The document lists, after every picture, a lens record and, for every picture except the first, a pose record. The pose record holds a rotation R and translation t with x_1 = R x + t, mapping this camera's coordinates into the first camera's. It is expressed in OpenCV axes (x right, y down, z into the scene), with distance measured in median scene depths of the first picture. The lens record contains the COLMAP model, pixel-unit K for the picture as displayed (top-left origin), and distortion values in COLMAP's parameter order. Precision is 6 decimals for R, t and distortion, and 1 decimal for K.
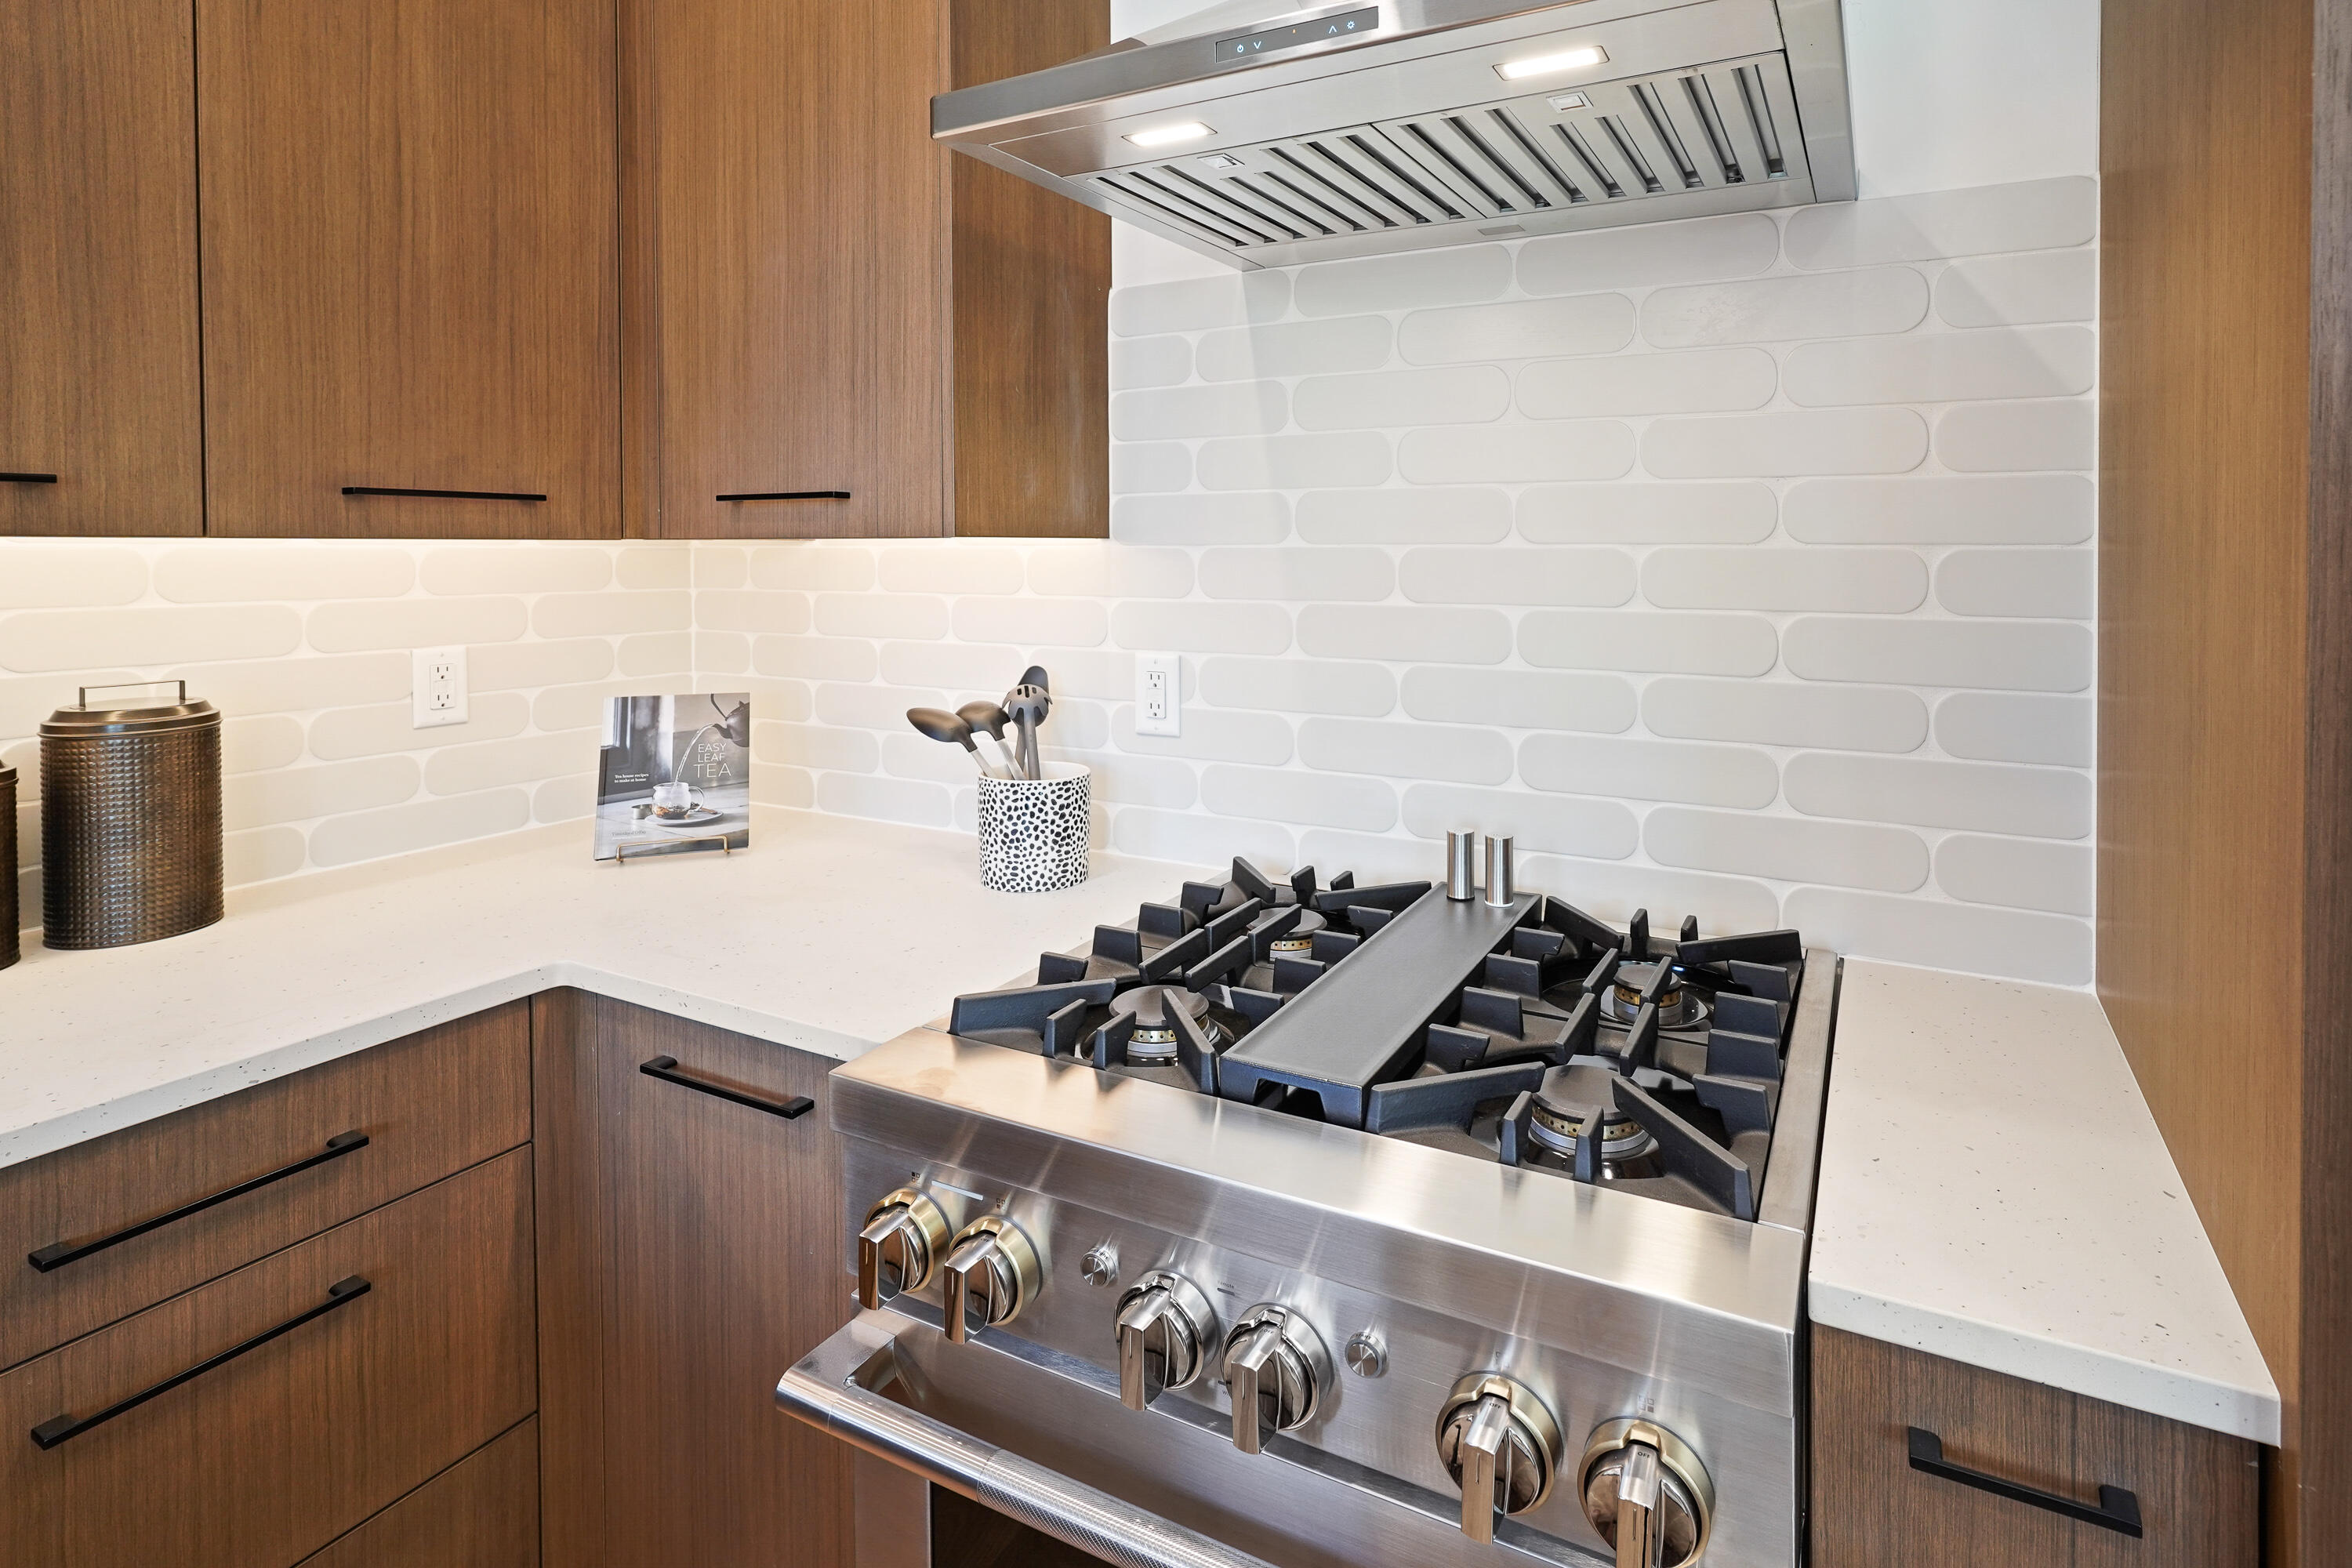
lens RADIAL K [[1150.6, 0, 1320.1], [0, 1150.6, 574.1], [0, 0, 1]] dist [-0.001131, 0.001645]
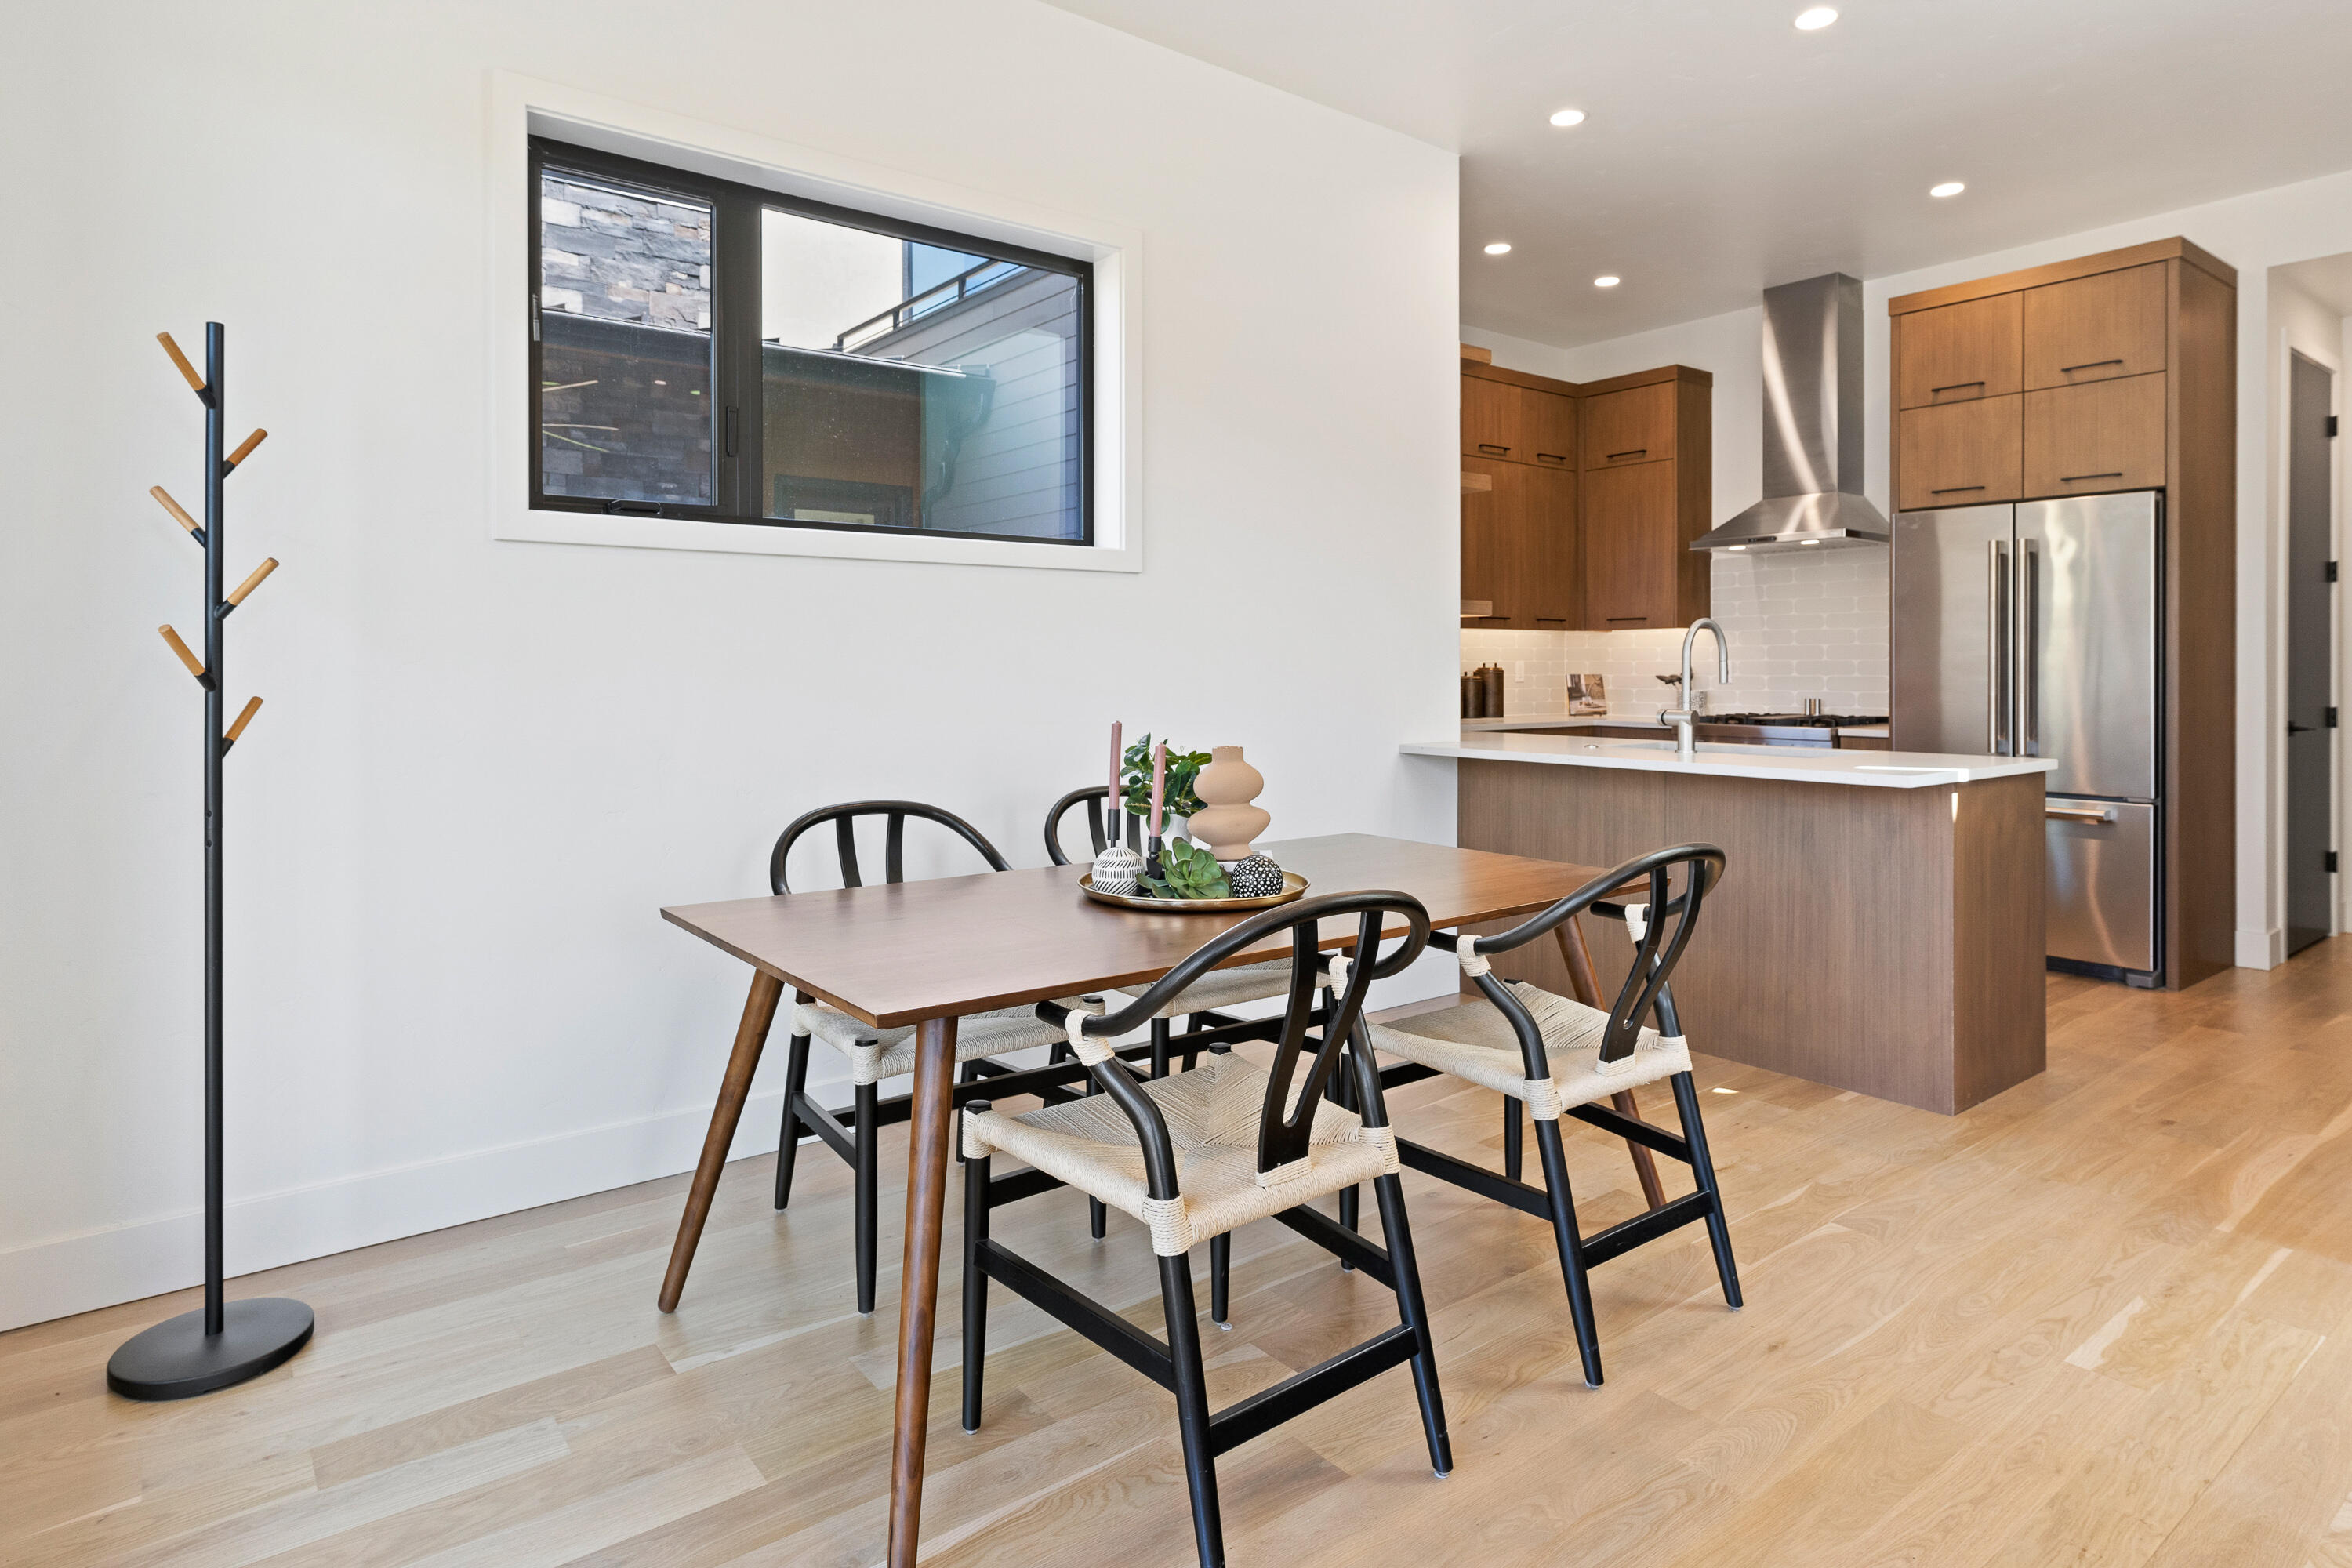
lens RADIAL K [[1311.2, 0, 1173.7], [0, 1311.2, 684.2], [0, 0, 1]] dist [-0.000120, 0.005243]
pose [[0.888108, 0.004479, -0.459613, 0.215463], [-0.008122, 0.999949, -0.005950, 0.193020], [0.459563, 0.009018, 0.888100, -3.649934]]
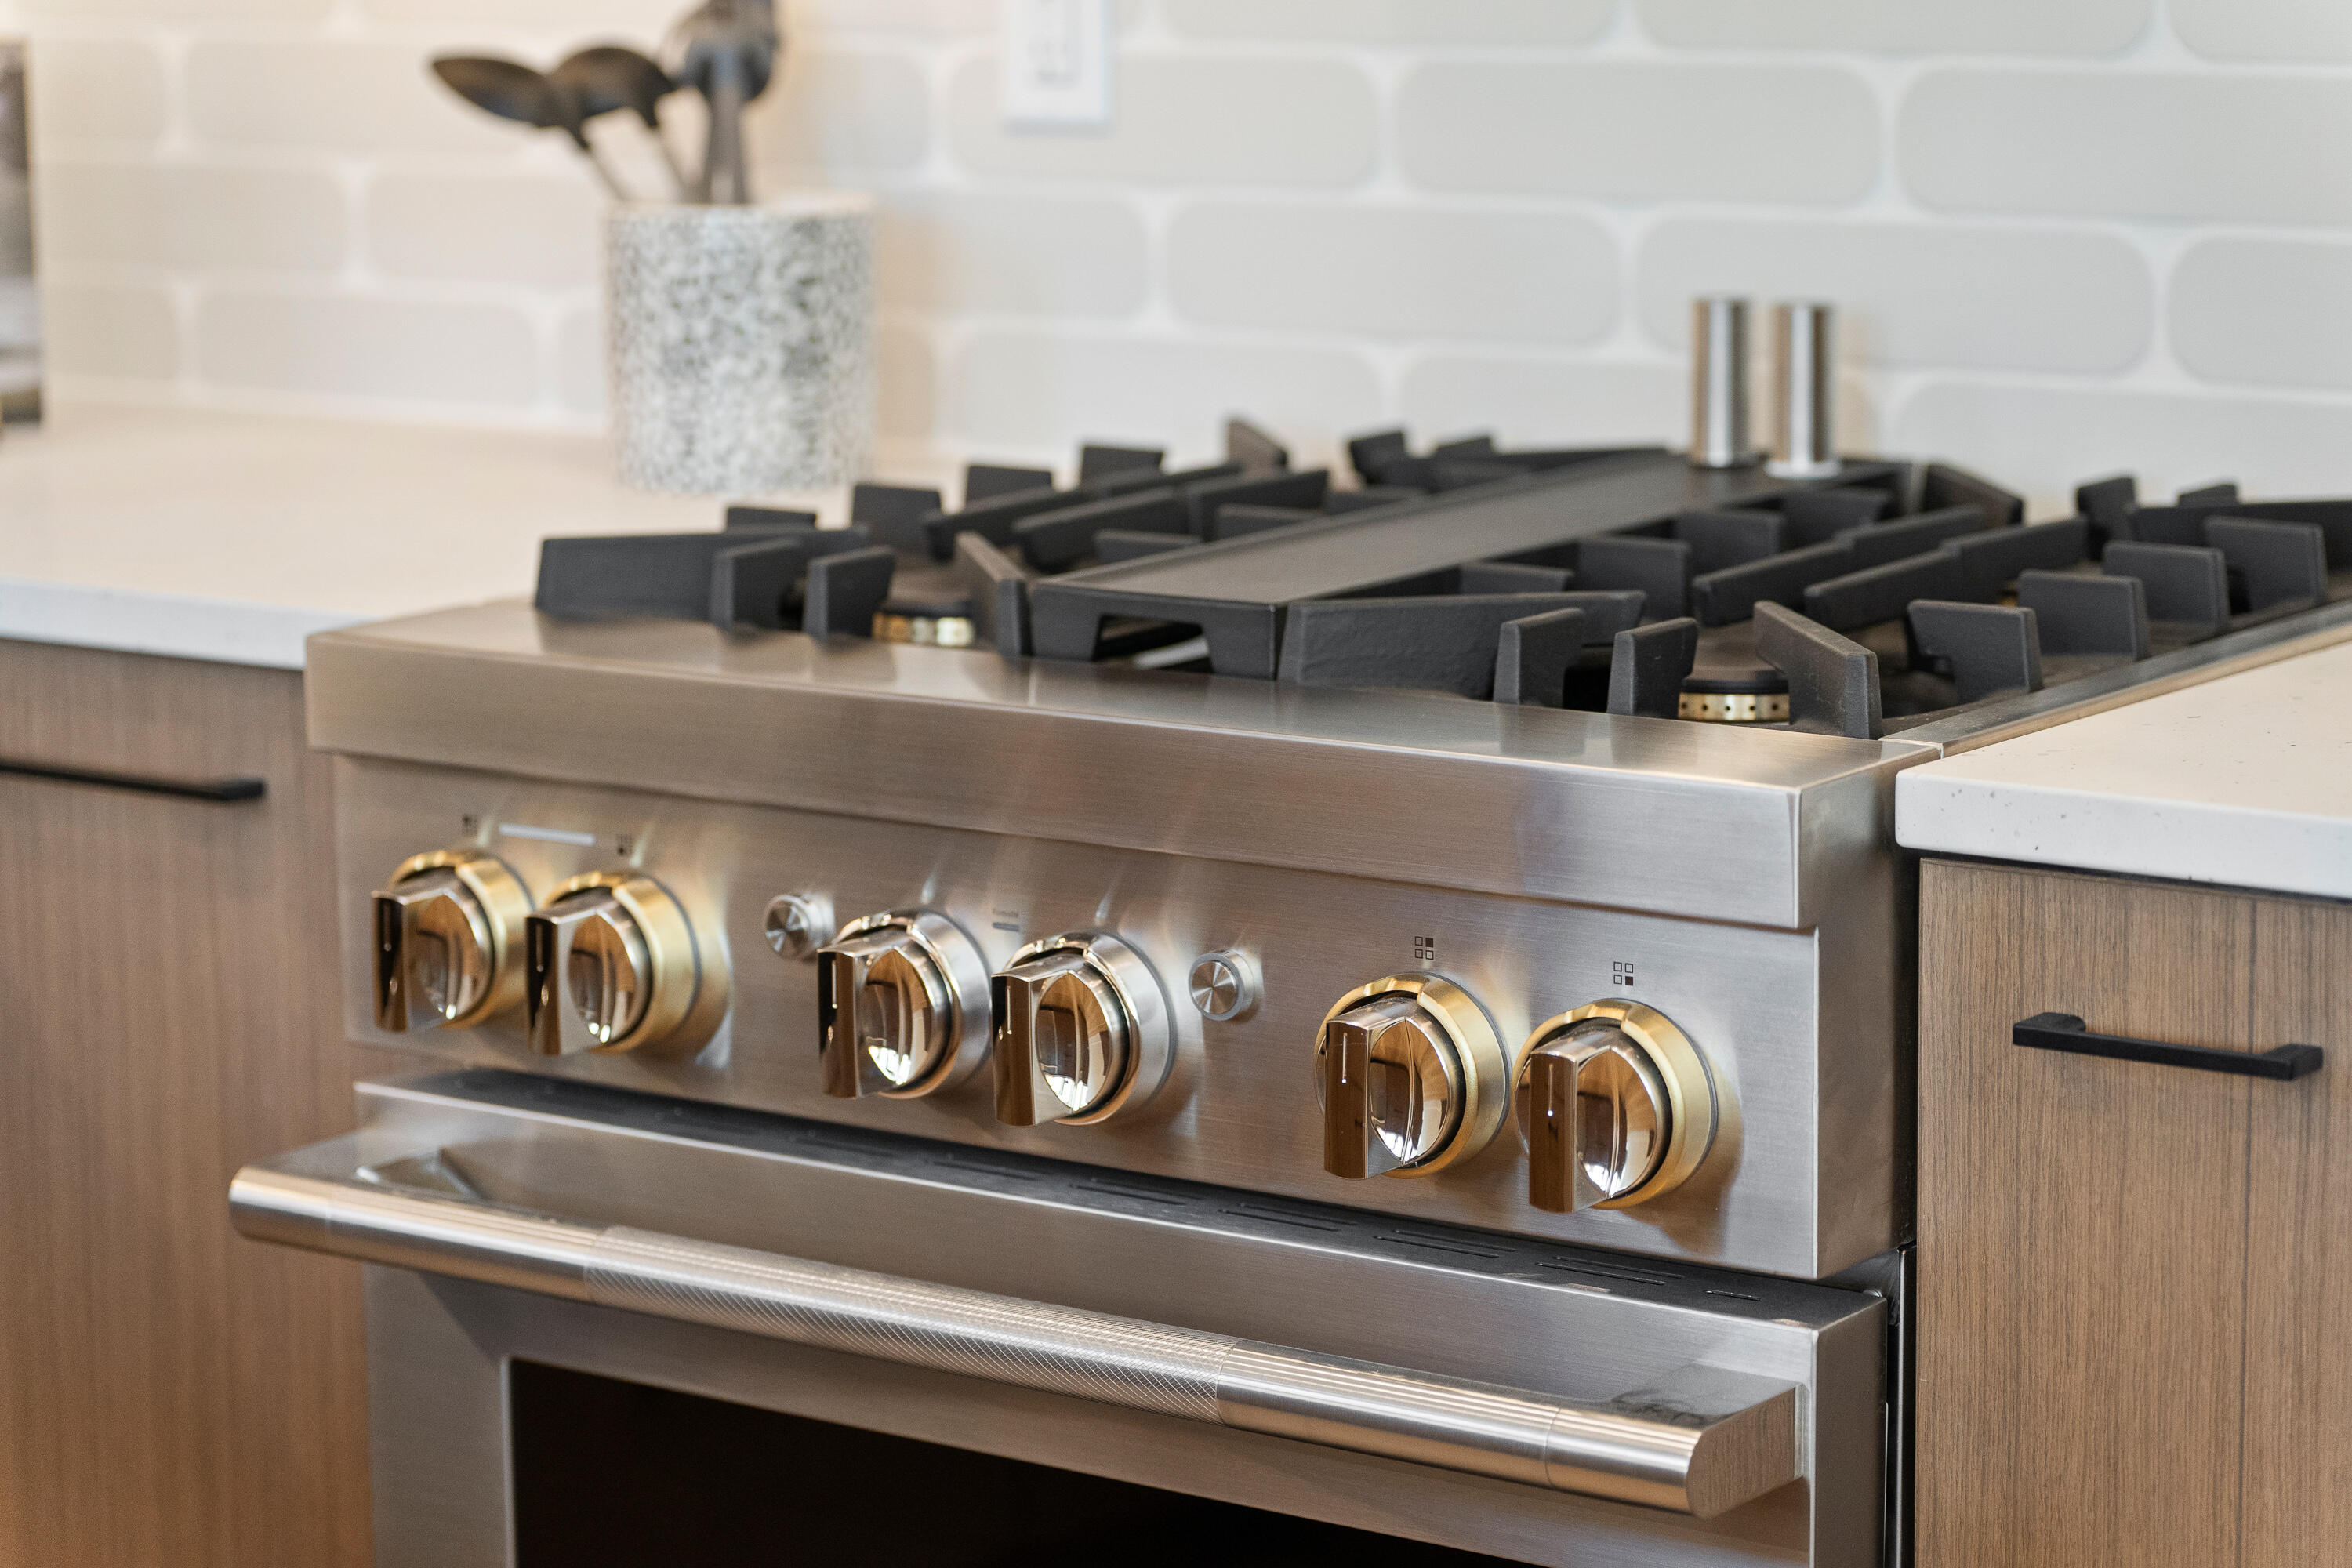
lens RADIAL K [[5651.3, 0, 1187.0], [0, 5651.3, 781.3], [0, 0, 1]] dist [0.008645, 0.000000]
pose [[0.978434, 0.025513, -0.204980, 0.301524], [0.005639, 0.988674, 0.149975, 0.078192], [0.206485, -0.147897, 0.967208, -0.862930]]
